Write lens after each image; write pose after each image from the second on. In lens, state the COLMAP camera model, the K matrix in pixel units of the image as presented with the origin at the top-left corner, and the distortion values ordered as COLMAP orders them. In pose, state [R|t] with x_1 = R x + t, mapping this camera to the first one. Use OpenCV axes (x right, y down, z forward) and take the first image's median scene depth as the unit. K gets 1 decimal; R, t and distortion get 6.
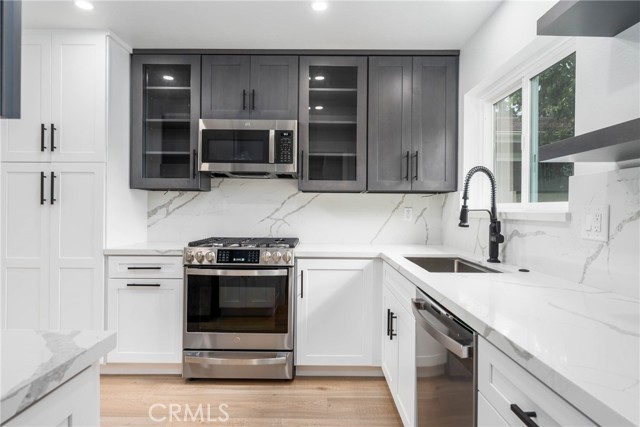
lens RADIAL K [[366.8, 0, 320.0], [0, 366.8, 213.5], [0, 0, 1]] dist [0.000675, 0.000017]
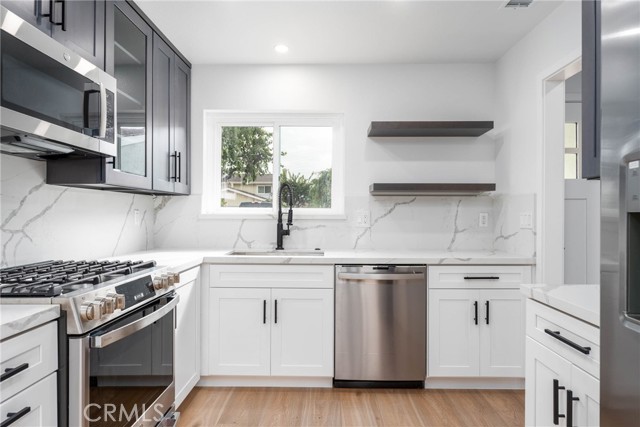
lens RADIAL K [[388.5, 0, 320.0], [0, 388.5, 213.5], [0, 0, 1]] dist [0.000912, 0.000264]
pose [[0.007397, -0.009566, 0.999927, -0.884559], [0.003692, 0.999948, 0.009539, -0.017533], [-0.999966, 0.003621, 0.007432, 0.711113]]
